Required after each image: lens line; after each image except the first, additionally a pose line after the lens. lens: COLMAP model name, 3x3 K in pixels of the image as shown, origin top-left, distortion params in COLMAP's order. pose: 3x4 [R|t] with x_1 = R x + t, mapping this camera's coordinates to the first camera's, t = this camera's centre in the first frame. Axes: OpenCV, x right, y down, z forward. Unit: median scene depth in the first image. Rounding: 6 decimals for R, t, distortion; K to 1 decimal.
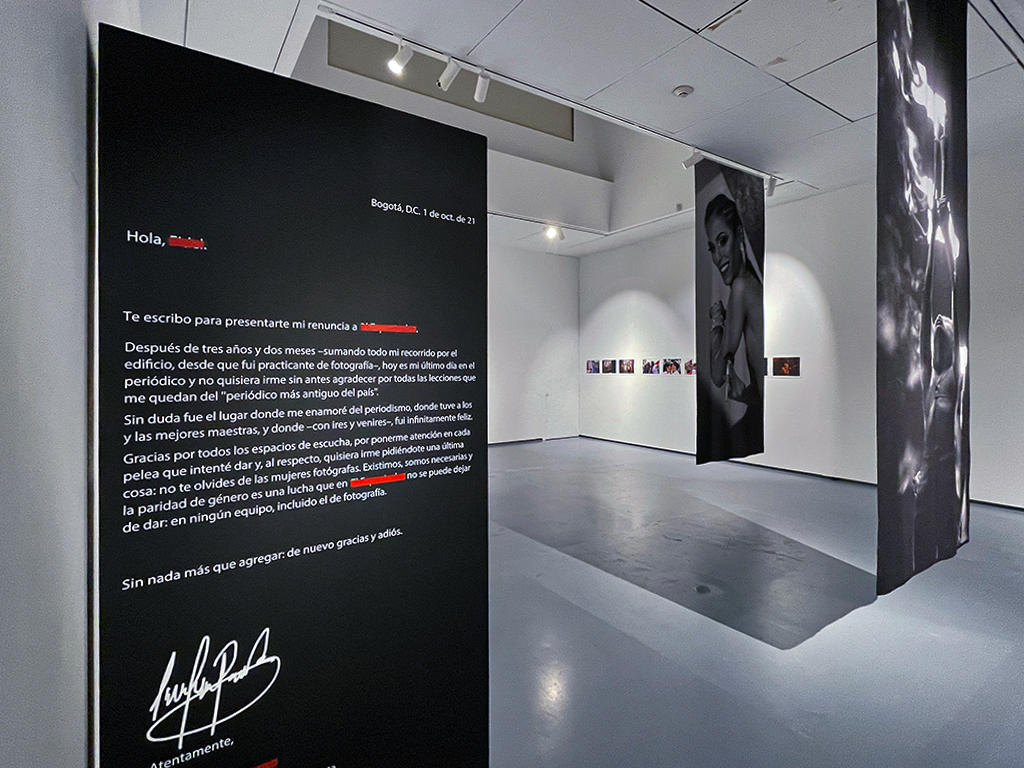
lens RADIAL K [[514.2, 0, 514.9], [0, 514.2, 364.3], [0, 0, 1]] dist [-0.000680, -0.000063]
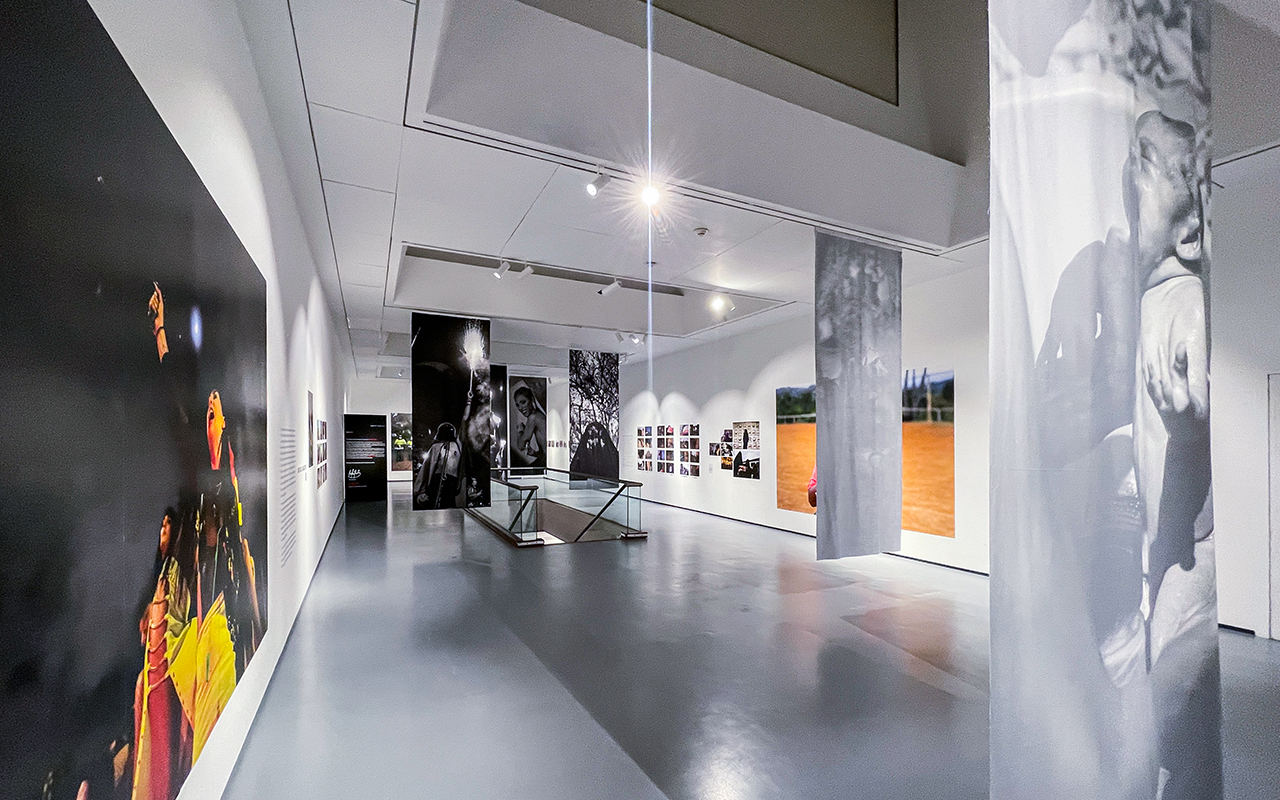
lens RADIAL K [[548.9, 0, 636.3], [0, 548.9, 441.1], [0, 0, 1]] dist [-0.000090, -0.000022]
pose [[0.991546, 0.005385, -0.129642, 1.476441], [-0.005081, 0.999984, 0.002675, -0.025978], [0.129655, -0.001994, 0.991557, -2.102915]]
